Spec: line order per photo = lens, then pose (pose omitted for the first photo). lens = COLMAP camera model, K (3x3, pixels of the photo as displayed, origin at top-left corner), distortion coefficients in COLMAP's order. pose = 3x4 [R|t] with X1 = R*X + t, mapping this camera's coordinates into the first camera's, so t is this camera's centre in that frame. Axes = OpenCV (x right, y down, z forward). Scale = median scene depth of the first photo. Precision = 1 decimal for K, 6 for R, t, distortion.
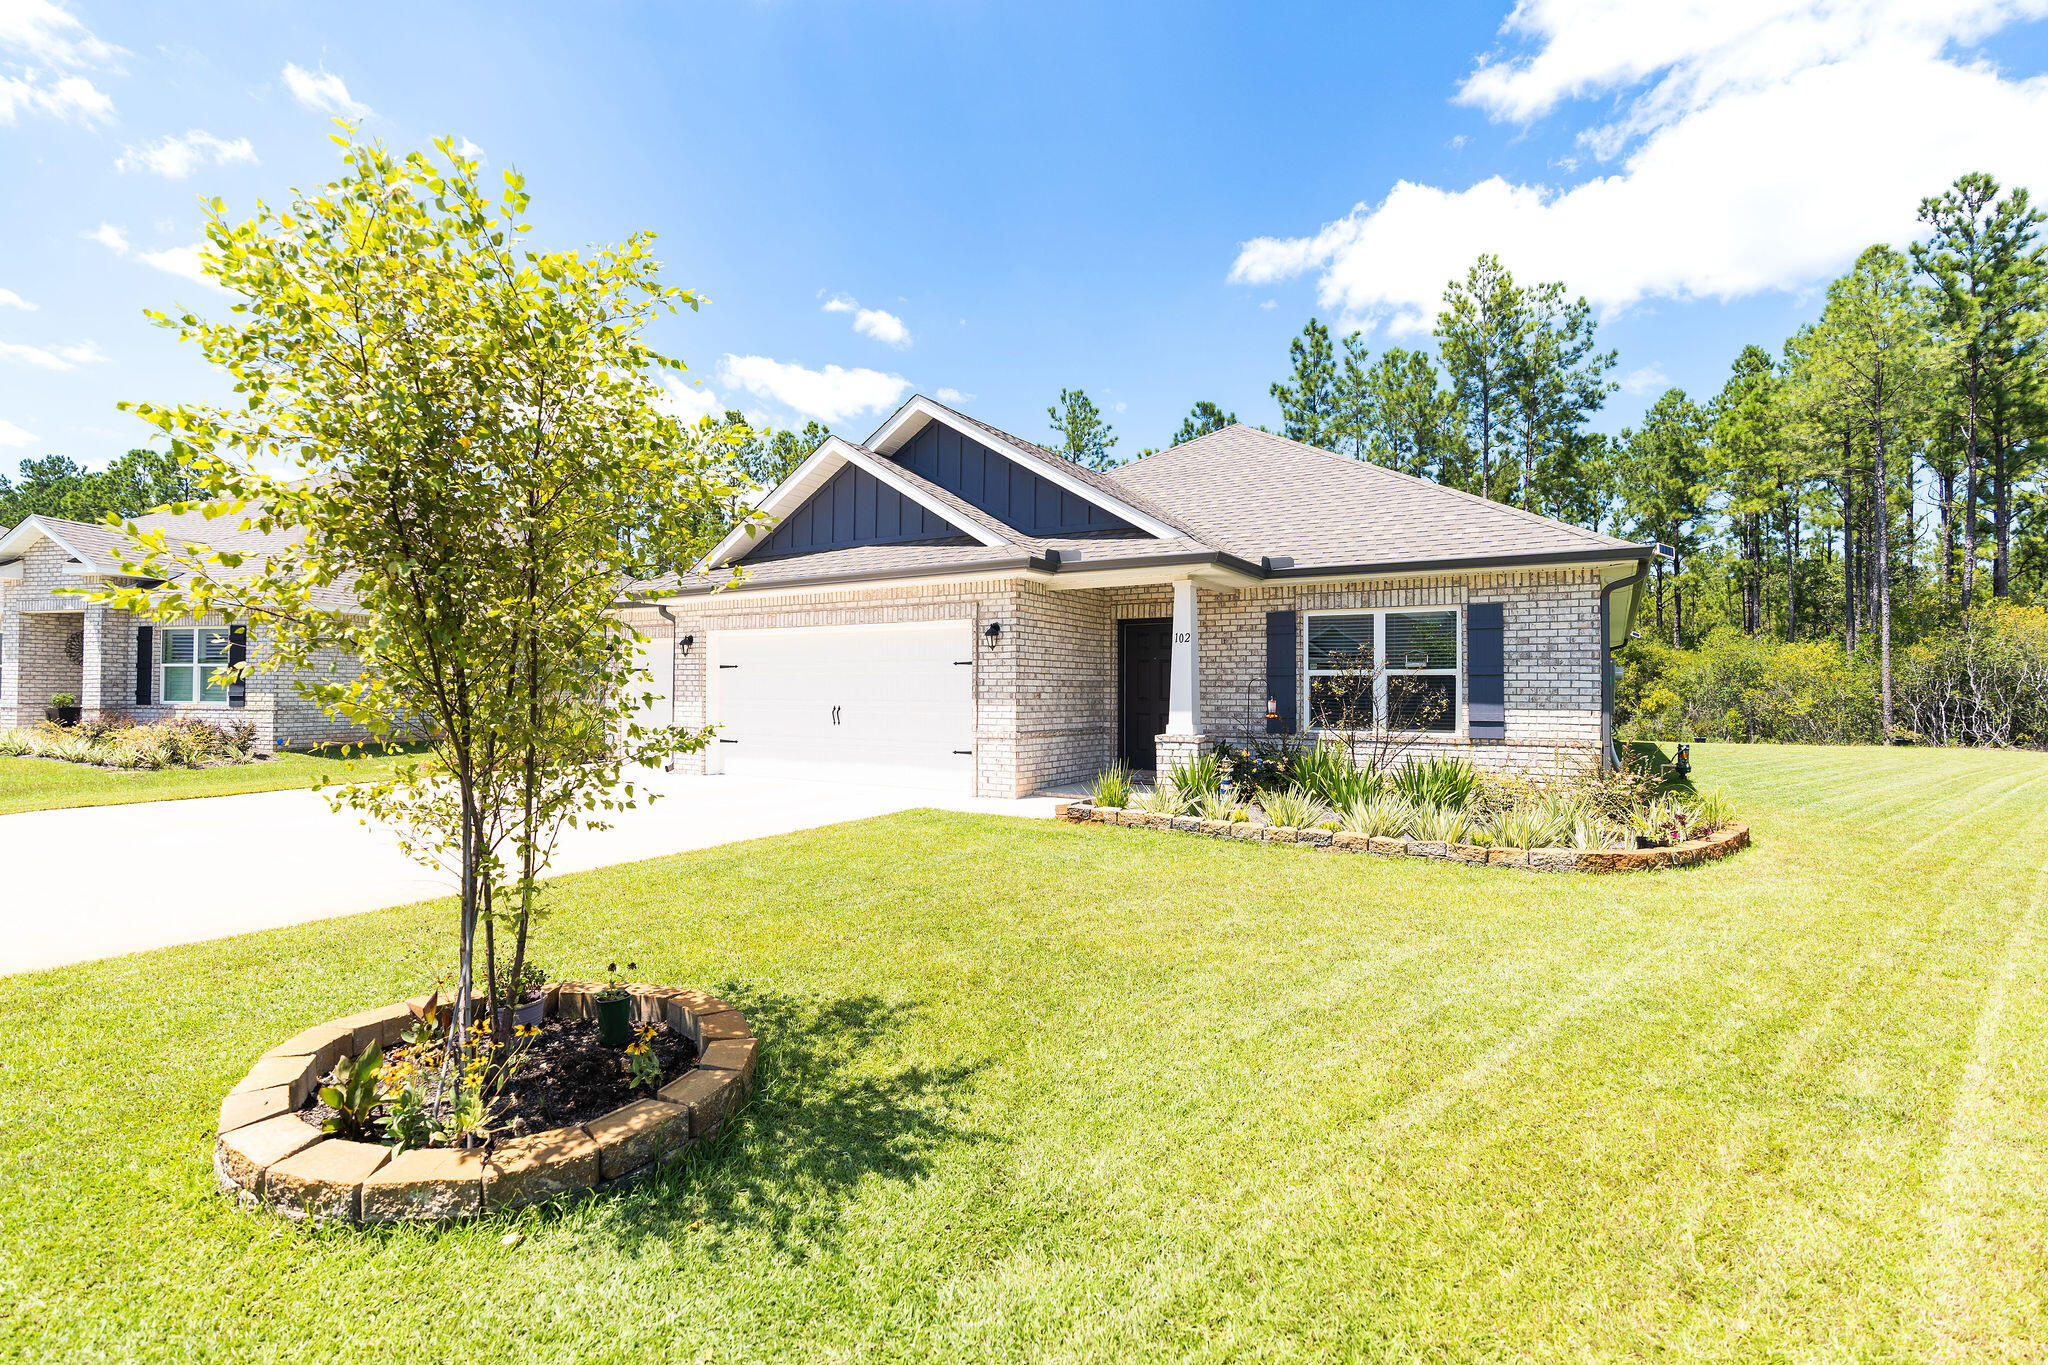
lens RADIAL K [[945.3, 0, 1021.5], [0, 945.3, 678.2], [0, 0, 1]] dist [-0.010253, 0.004217]
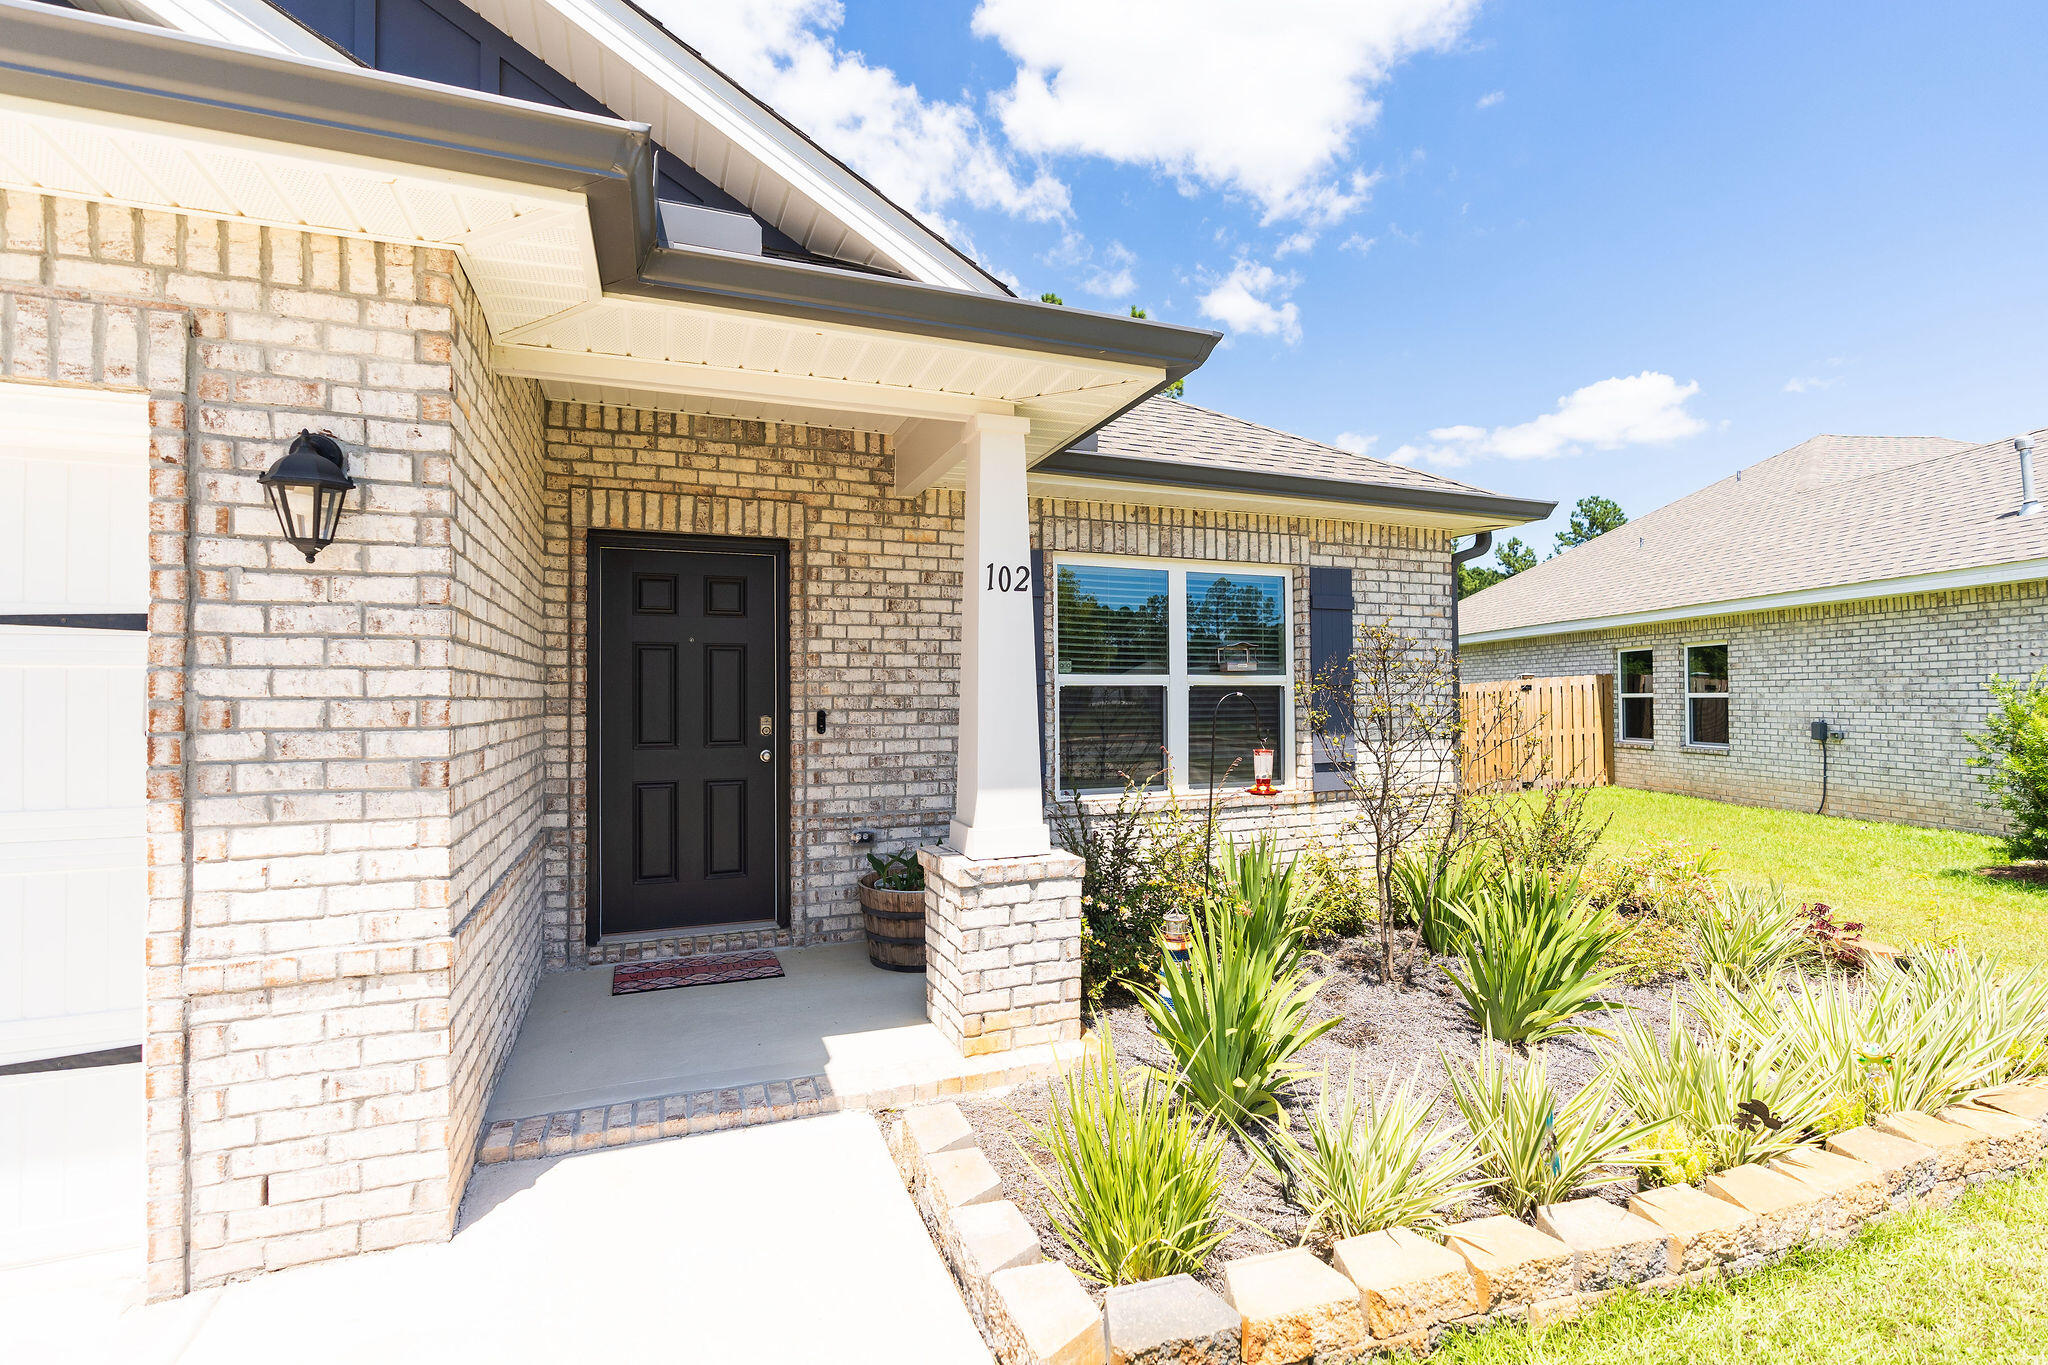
lens RADIAL K [[945.3, 0, 1030.4], [0, 945.3, 683.8], [0, 0, 1]] dist [-0.010253, 0.004217]
pose [[0.590746, 0.003108, 0.806851, -0.105769], [-0.004732, 0.999989, -0.000387, -0.003477], [-0.806844, -0.003590, 0.590754, 0.765156]]
